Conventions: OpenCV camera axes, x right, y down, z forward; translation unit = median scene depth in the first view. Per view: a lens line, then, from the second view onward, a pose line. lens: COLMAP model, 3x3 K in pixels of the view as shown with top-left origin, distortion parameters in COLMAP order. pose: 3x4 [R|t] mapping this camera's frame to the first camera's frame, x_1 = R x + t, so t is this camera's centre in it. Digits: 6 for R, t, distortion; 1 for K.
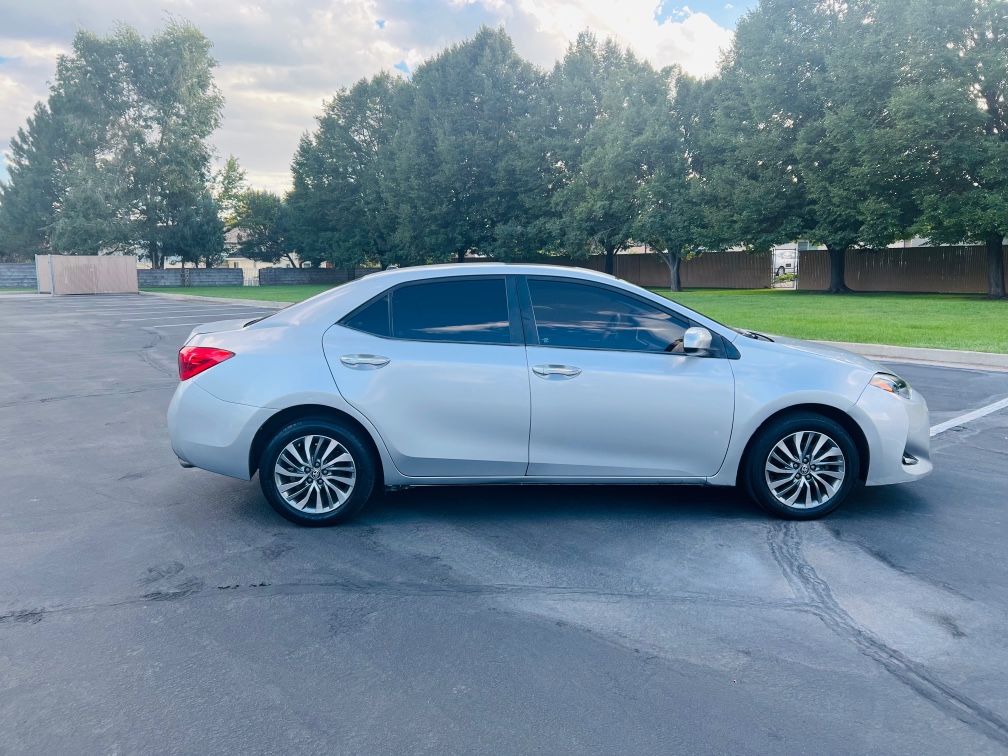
lens RADIAL K [[757.9, 0, 504.0], [0, 757.9, 378.0], [0, 0, 1]] dist [0.076186, -0.109141]
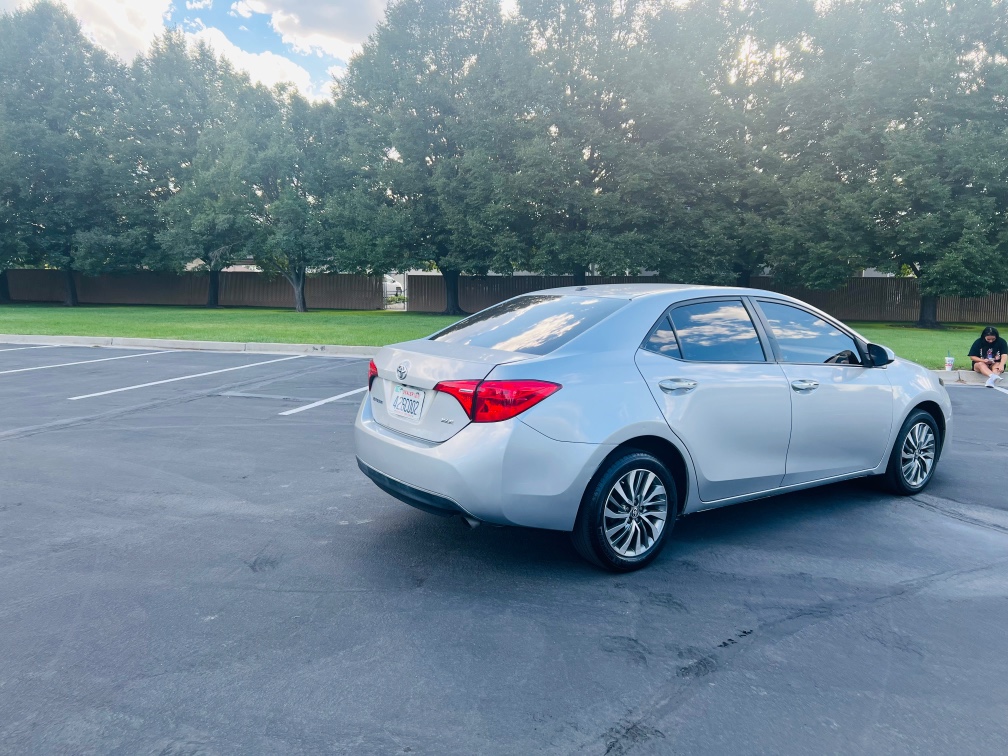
lens RADIAL K [[757.2, 0, 501.2], [0, 757.2, 392.9], [0, 0, 1]] dist [0.023118, -0.030810]
pose [[0.830301, -0.054250, 0.554668, -0.122202], [0.058032, 0.998257, 0.010767, -0.004933], [-0.554286, 0.023248, 0.832002, 0.046840]]
